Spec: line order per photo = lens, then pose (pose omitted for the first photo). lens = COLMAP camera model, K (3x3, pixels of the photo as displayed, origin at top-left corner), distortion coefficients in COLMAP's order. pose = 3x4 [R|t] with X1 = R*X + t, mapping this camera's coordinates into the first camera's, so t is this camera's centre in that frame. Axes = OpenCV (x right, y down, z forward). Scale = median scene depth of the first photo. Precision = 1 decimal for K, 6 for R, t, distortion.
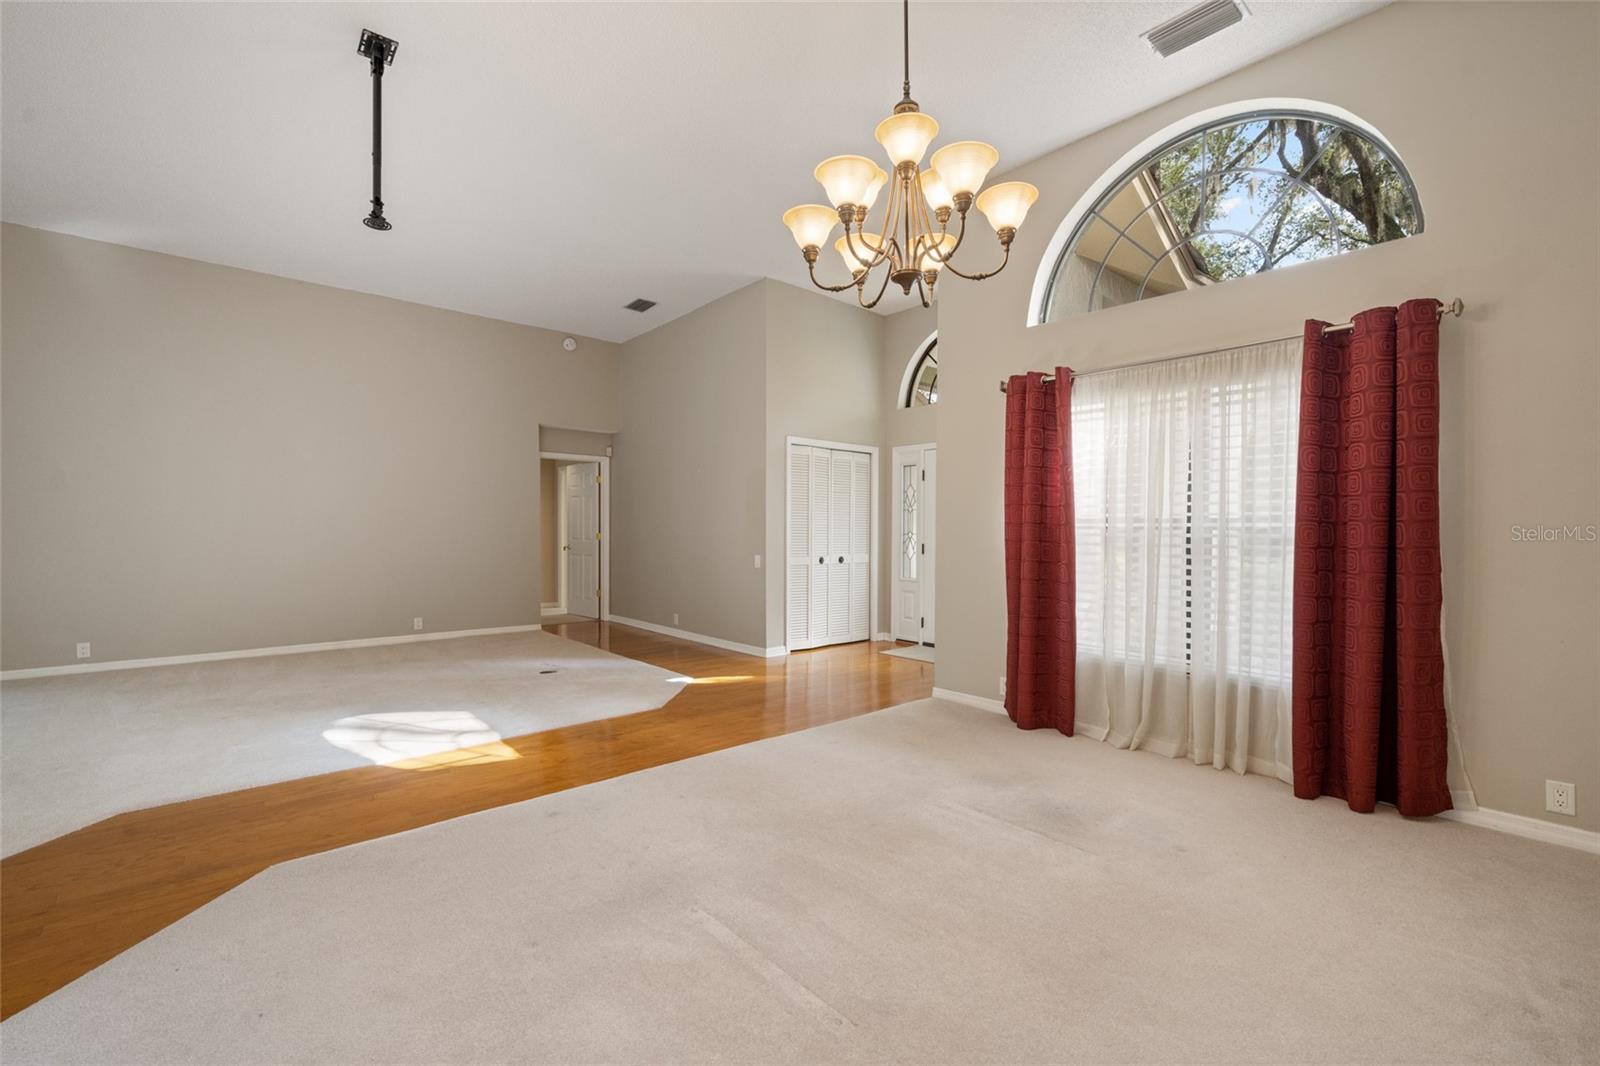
lens RADIAL K [[683.0, 0, 799.9], [0, 683.0, 555.0], [0, 0, 1]] dist [-0.002577, -0.000365]
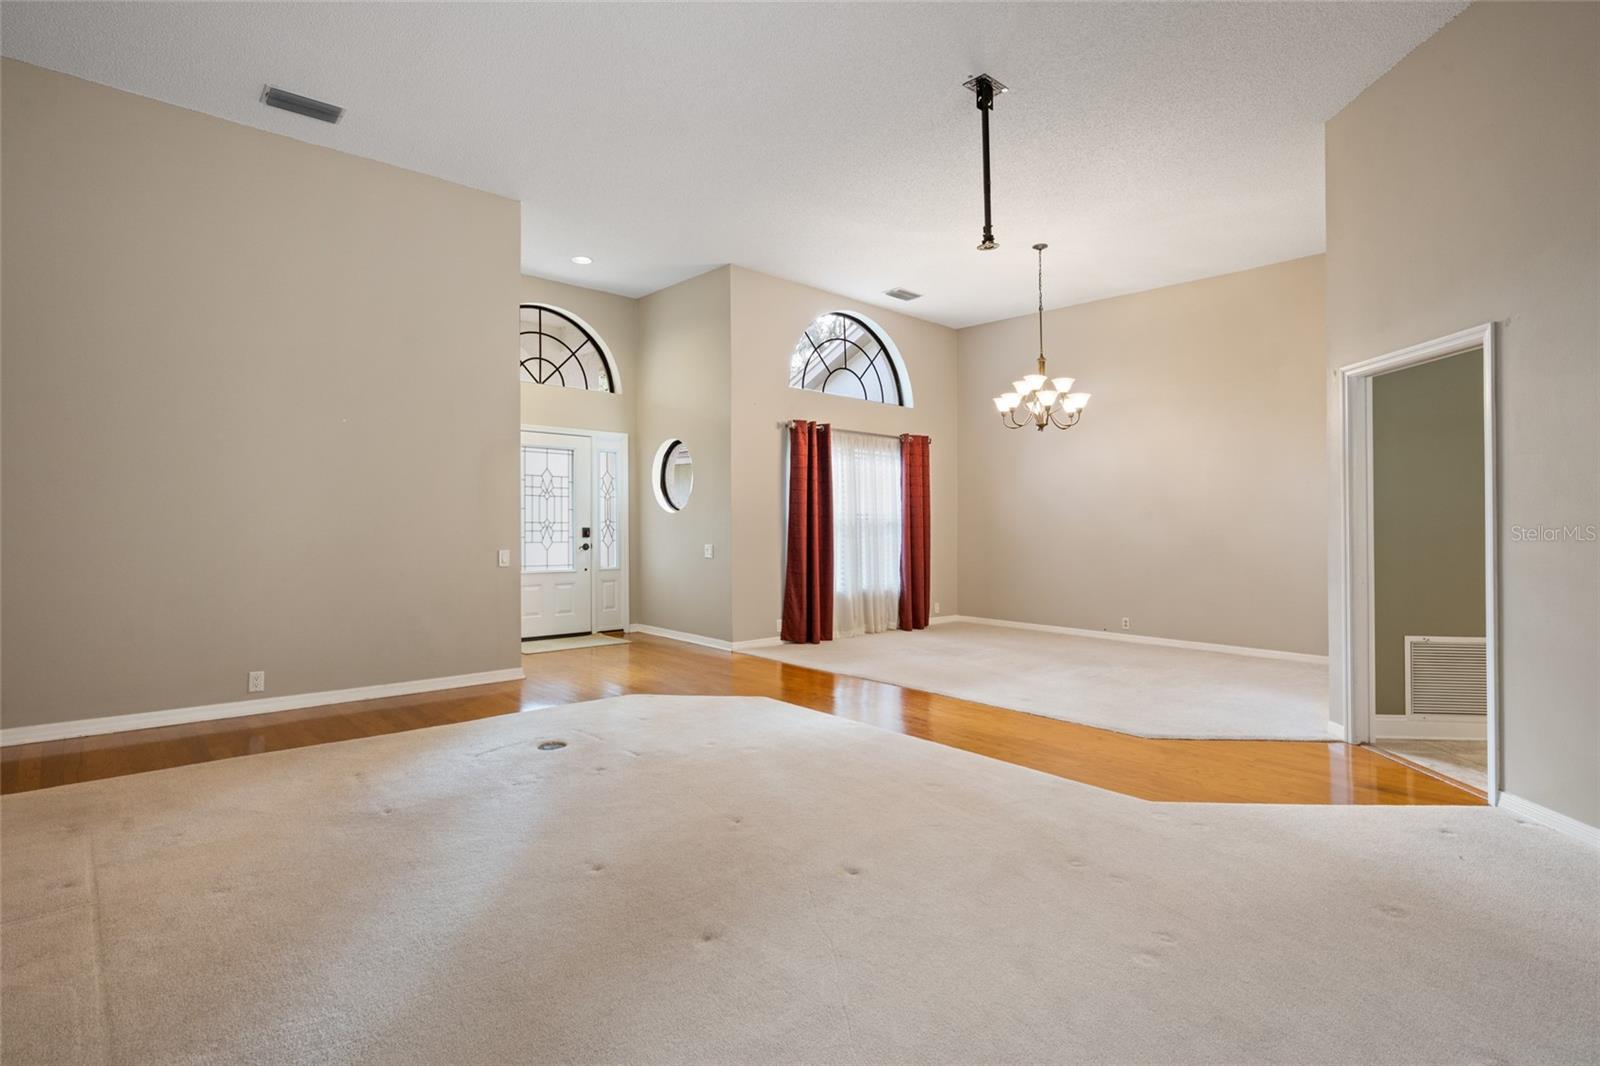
lens RADIAL K [[795.6, 0, 800.9], [0, 795.6, 518.2], [0, 0, 1]] dist [-0.002772, -0.000538]
pose [[-0.024368, -0.003038, 0.999698, -1.687844], [0.028220, 0.999595, 0.003725, -0.051436], [-0.999305, 0.028302, -0.024273, 1.194435]]
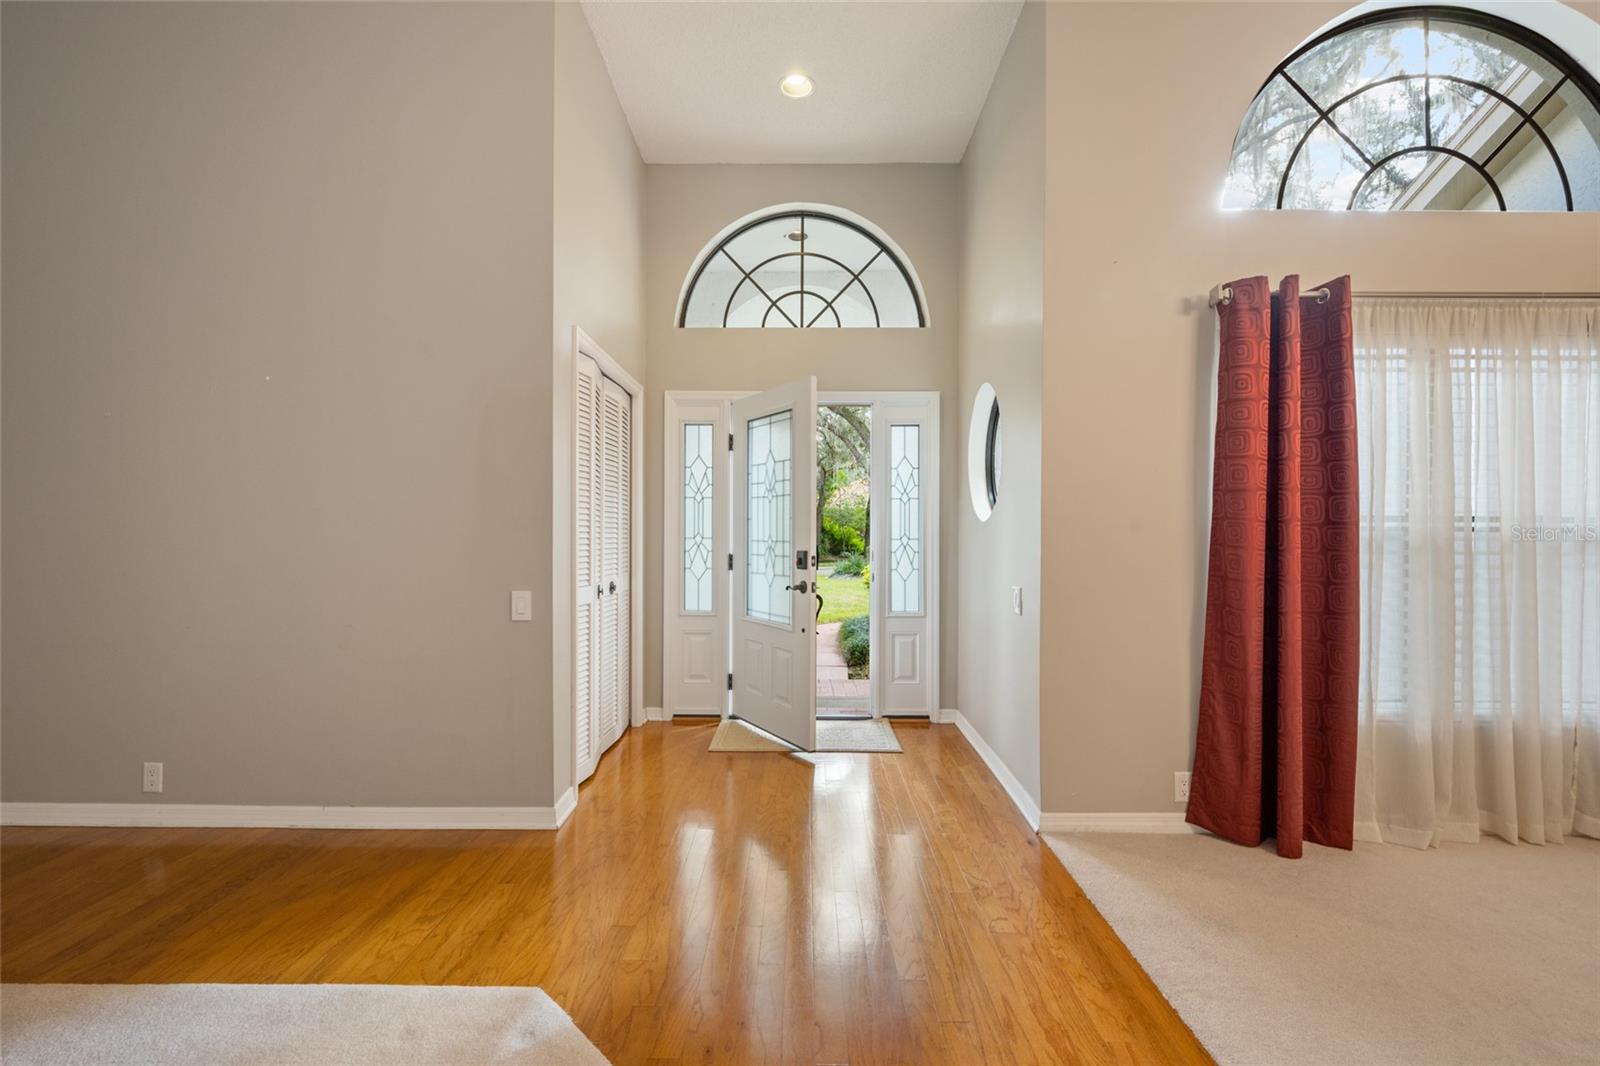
lens RADIAL K [[705.3, 0, 806.3], [0, 705.3, 552.3], [0, 0, 1]] dist [0.000271, 0.000034]
pose [[0.662129, -0.022269, 0.749059, -0.473382], [0.028477, 0.999584, 0.004546, -0.035653], [-0.748849, 0.018321, 0.662487, 1.003951]]
